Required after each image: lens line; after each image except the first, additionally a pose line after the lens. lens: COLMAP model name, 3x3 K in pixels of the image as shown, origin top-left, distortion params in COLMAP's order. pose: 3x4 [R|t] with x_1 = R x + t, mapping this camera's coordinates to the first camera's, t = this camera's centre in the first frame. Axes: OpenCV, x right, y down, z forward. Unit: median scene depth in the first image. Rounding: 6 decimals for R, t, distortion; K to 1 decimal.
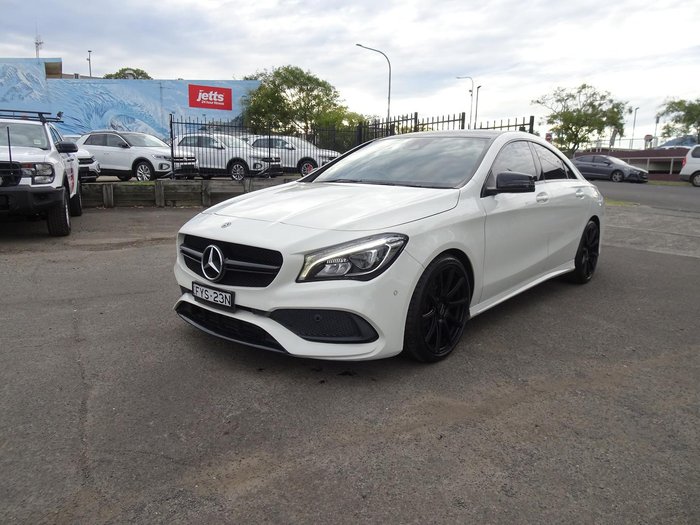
lens RADIAL K [[493.3, 0, 347.4], [0, 493.3, 258.8], [0, 0, 1]] dist [0.035790, -0.022962]
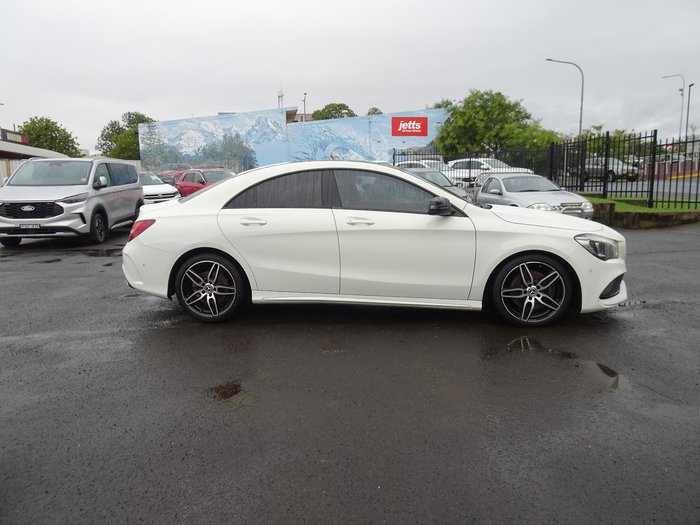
lens RADIAL K [[493.3, 0, 353.9], [0, 493.3, 264.9], [0, 0, 1]] dist [0.035790, -0.022962]
pose [[0.942508, 0.013450, -0.333913, -0.011286], [-0.019793, 0.999682, -0.015601, 0.016998], [0.333597, 0.021313, 0.942475, -0.124891]]
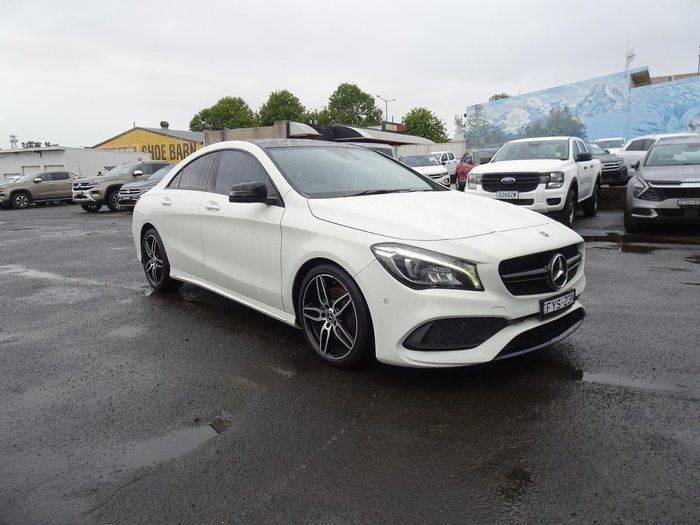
lens RADIAL K [[493.3, 0, 352.0], [0, 493.3, 262.8], [0, 0, 1]] dist [0.035790, -0.022962]
pose [[0.474689, 0.122855, -0.871537, 0.086785], [-0.121433, 0.989882, 0.073399, 0.001338], [0.871737, 0.070992, 0.484804, -0.009254]]
